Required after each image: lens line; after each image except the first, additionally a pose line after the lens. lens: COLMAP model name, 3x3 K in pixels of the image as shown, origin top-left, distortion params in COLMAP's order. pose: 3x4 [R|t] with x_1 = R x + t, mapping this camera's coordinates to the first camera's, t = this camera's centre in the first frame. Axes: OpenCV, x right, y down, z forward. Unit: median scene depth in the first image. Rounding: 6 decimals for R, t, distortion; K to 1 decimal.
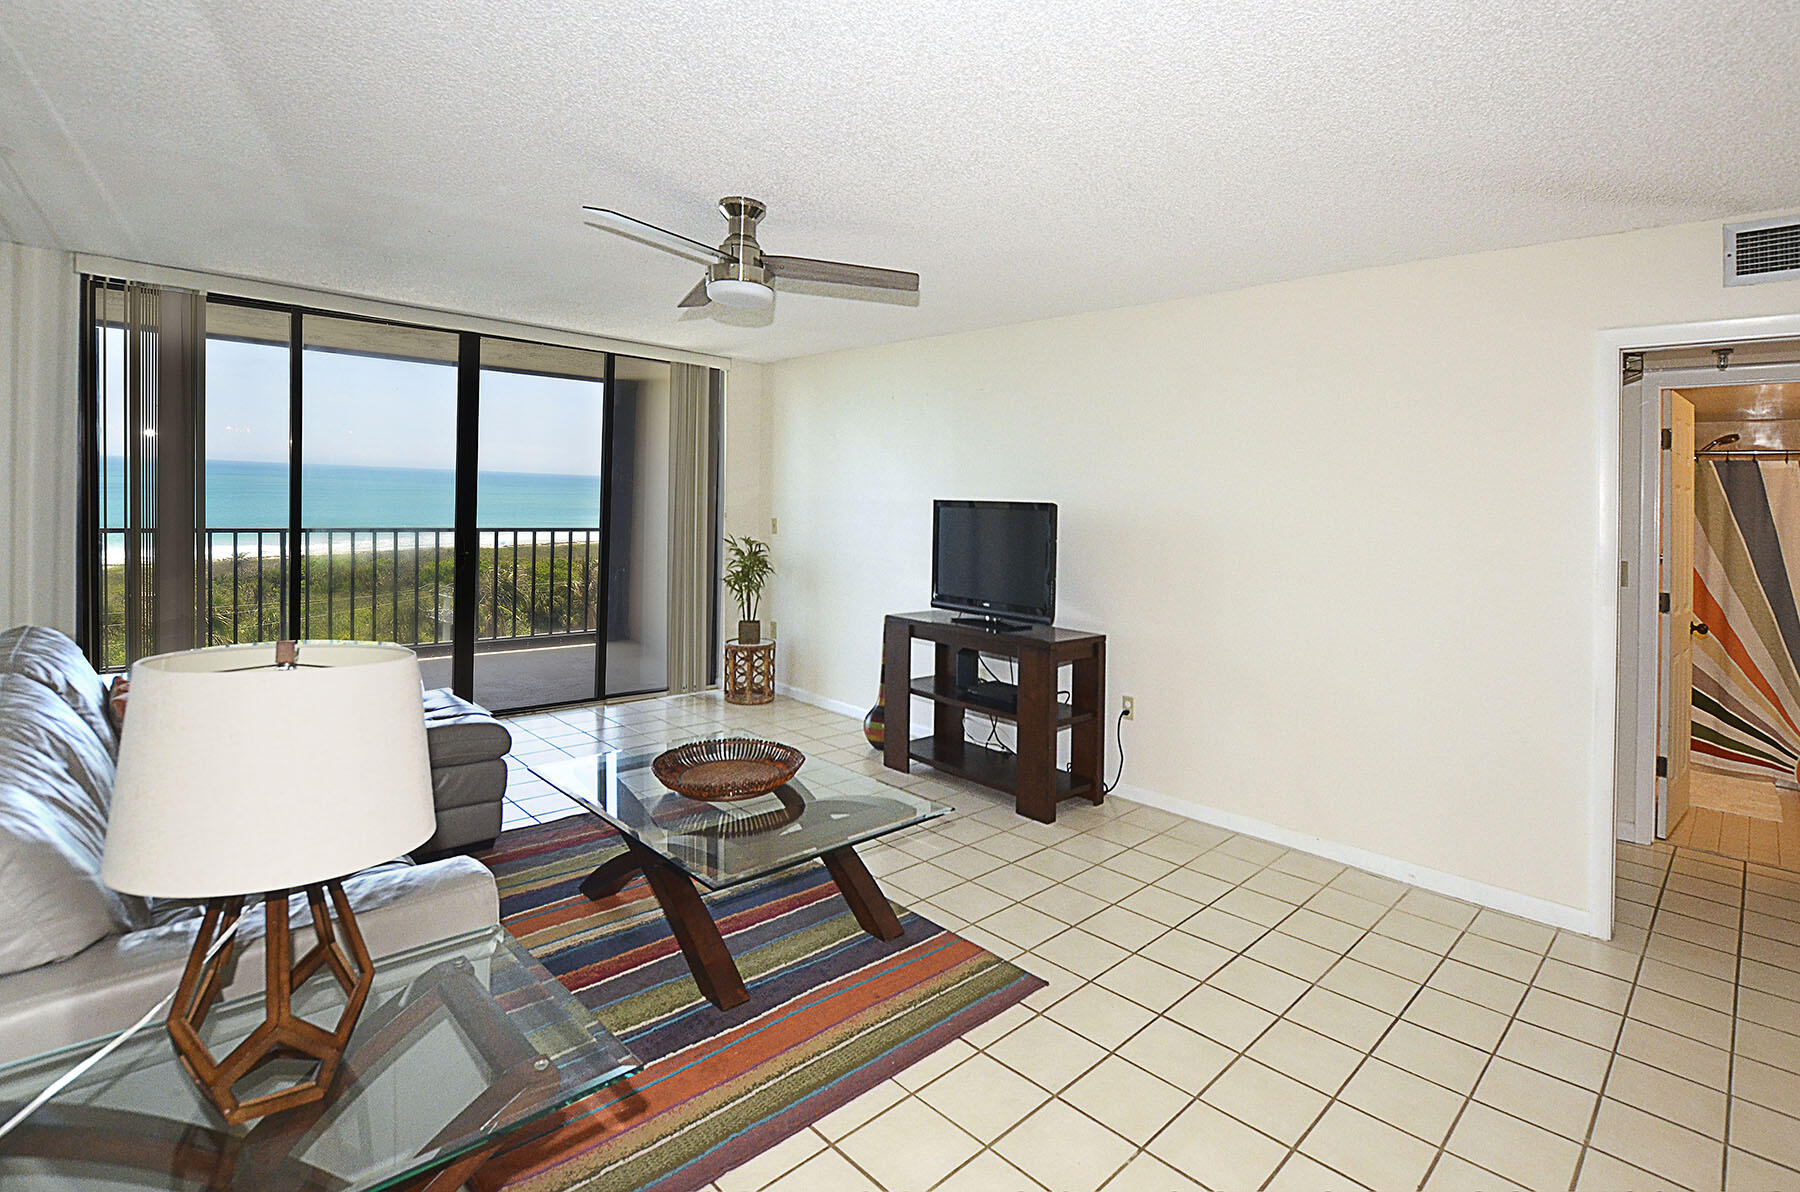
lens RADIAL K [[864.7, 0, 903.7], [0, 864.7, 567.7], [0, 0, 1]] dist [-0.090103, -0.000060]
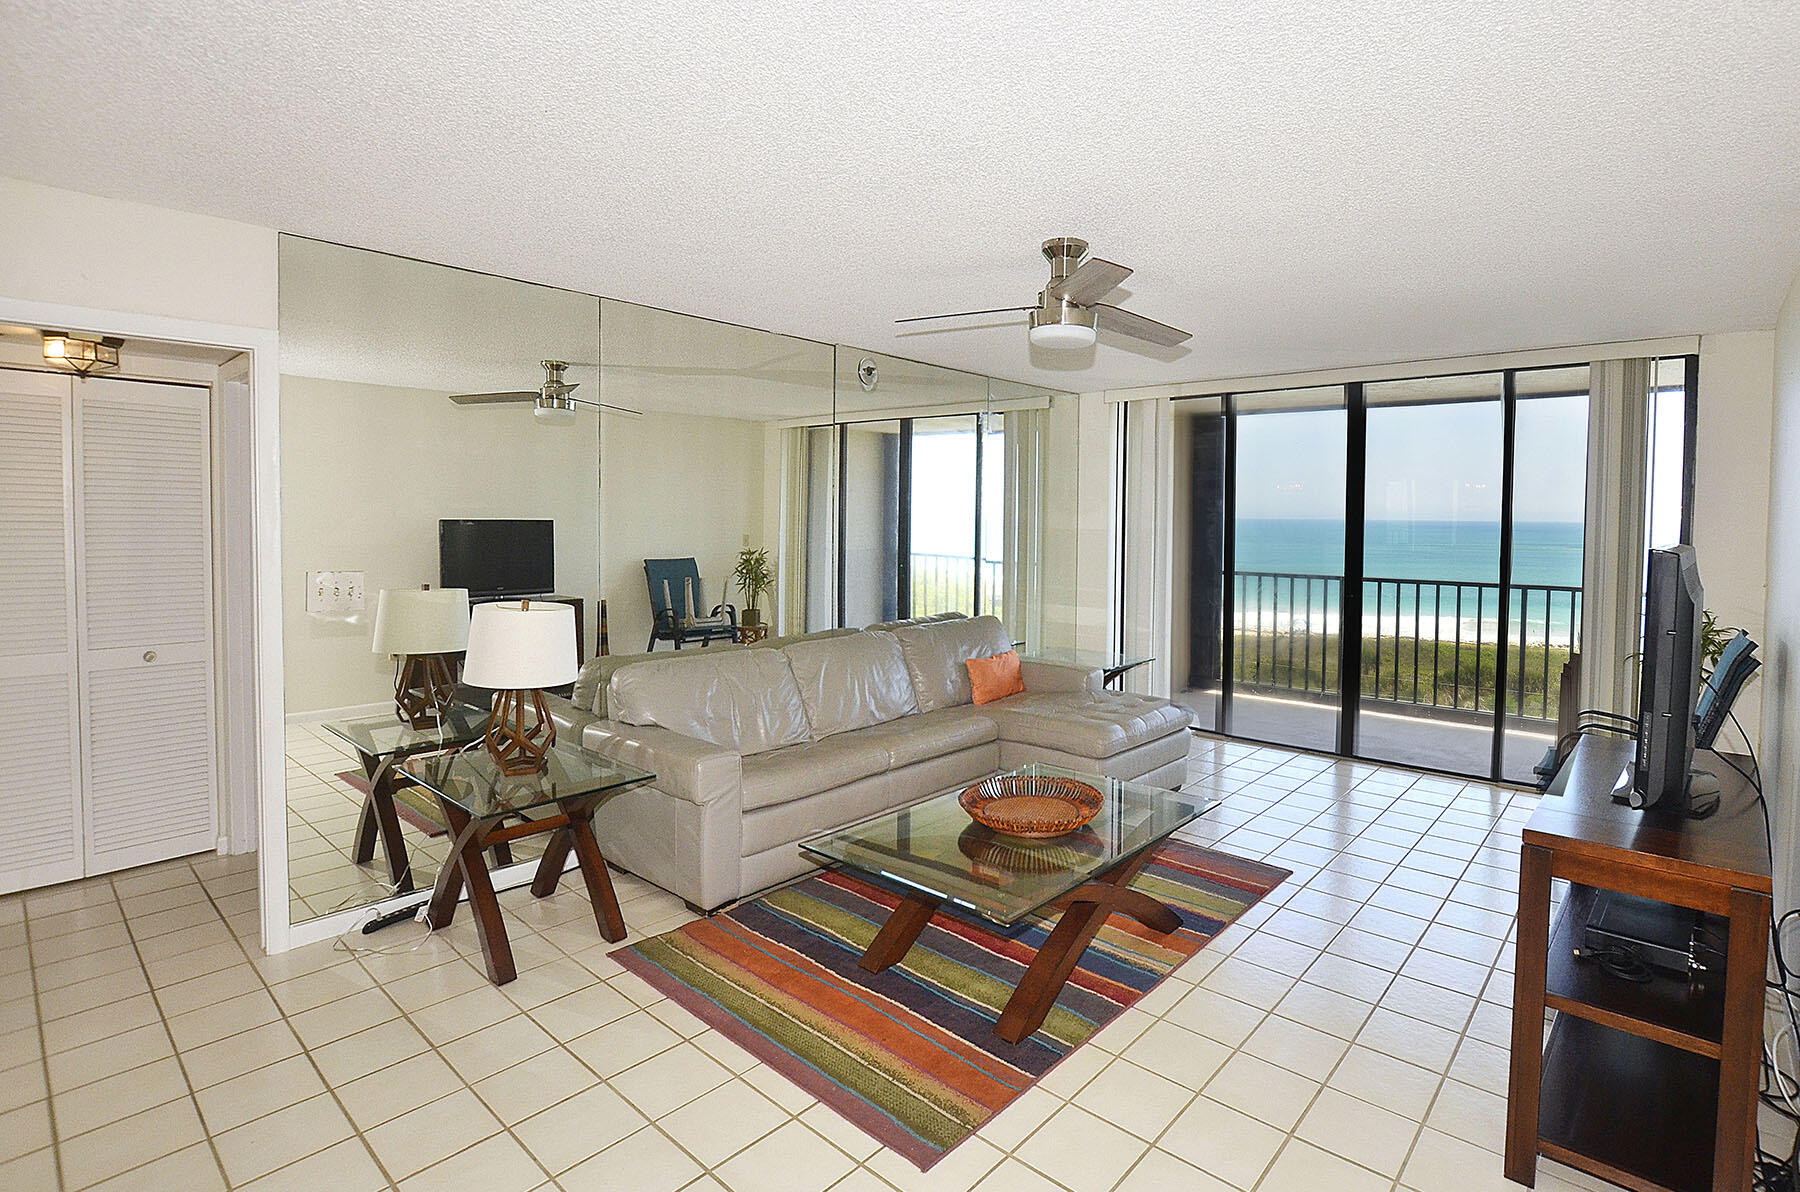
lens RADIAL K [[859.0, 0, 905.9], [0, 859.0, 561.0], [0, 0, 1]] dist [-0.000605, -0.000170]
pose [[0.063717, 0.005260, -0.997954, 0.453177], [-0.091921, 0.995766, -0.000620, -0.018507], [0.993726, 0.091772, 0.063930, 0.437005]]
